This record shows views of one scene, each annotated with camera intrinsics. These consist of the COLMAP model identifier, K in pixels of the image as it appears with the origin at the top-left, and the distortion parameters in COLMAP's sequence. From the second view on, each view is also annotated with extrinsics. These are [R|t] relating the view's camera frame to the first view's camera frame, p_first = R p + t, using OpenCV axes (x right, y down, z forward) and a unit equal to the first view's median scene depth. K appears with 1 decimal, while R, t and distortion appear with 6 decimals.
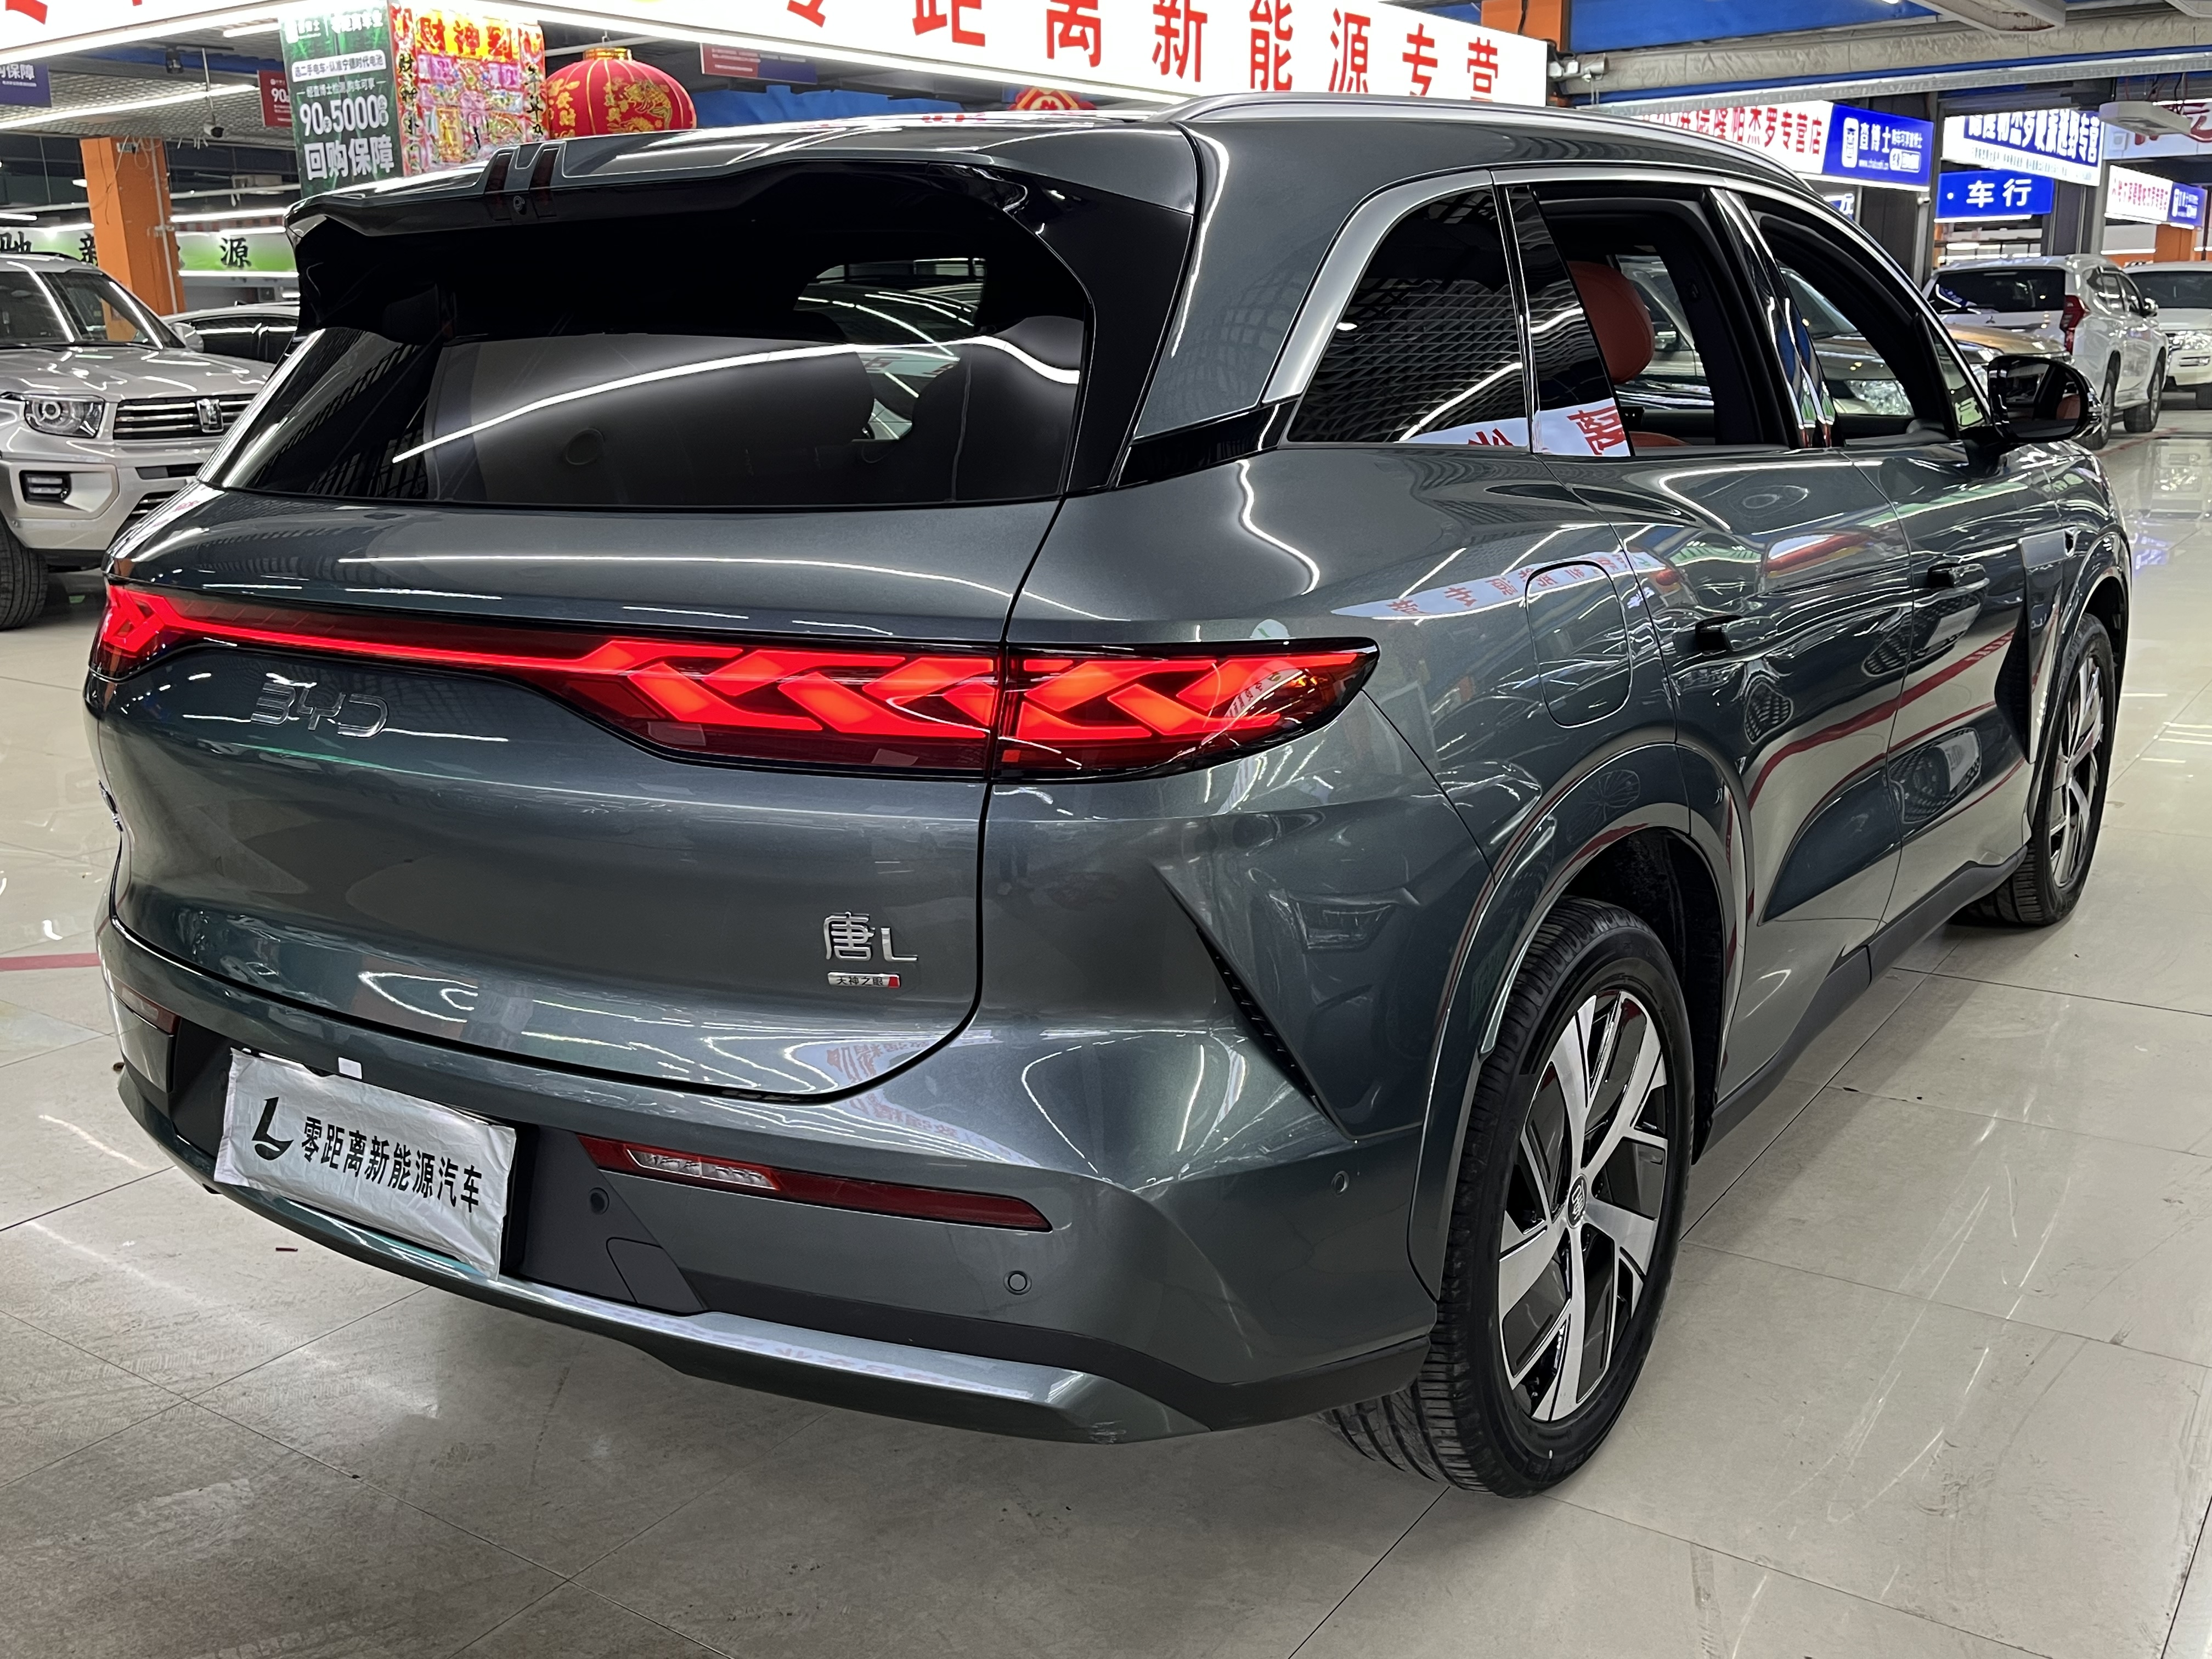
lens RADIAL K [[2049.9, 0, 1113.6], [0, 2049.9, 826.5], [0, 0, 1]] dist [0.025771, 0.000000]
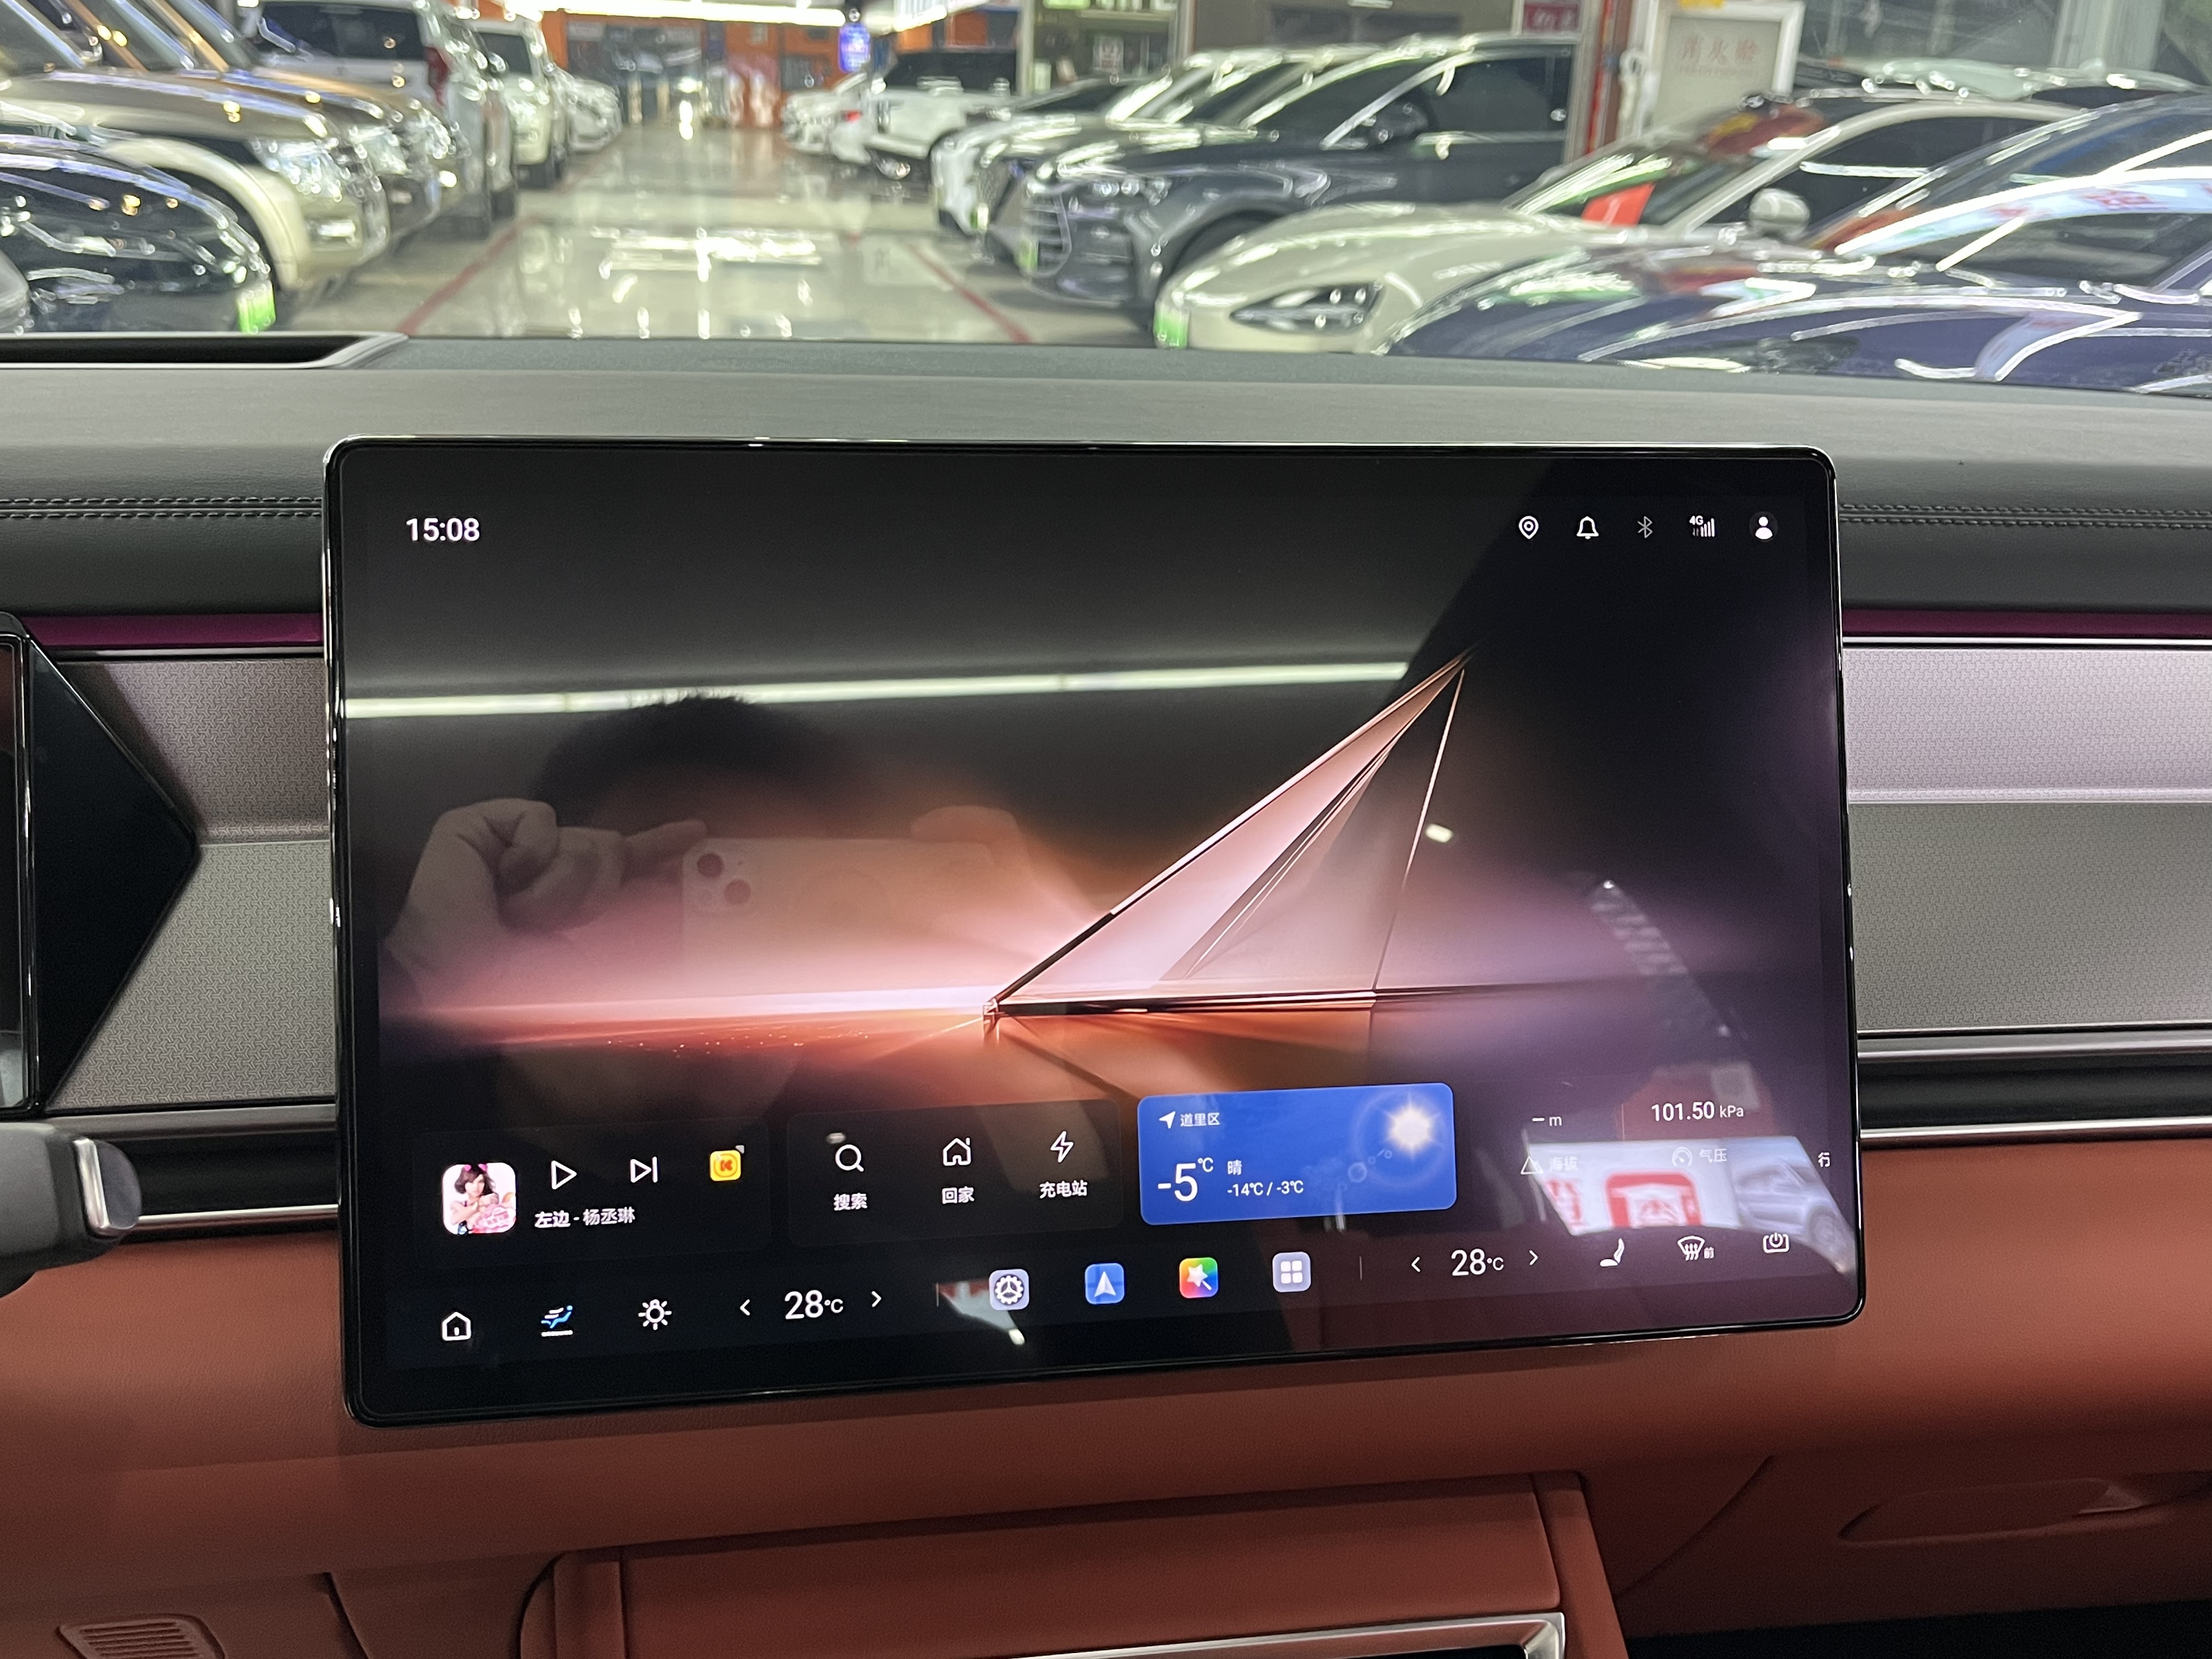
lens RADIAL K [[2049.9, 0, 1088.4], [0, 2049.9, 833.3], [0, 0, 1]] dist [0.025771, 0.000000]
pose [[0.707020, -0.190379, 0.681086, 0.059392], [0.113250, 0.981134, 0.156686, -0.086855], [-0.698067, -0.033647, 0.715242, 0.390407]]
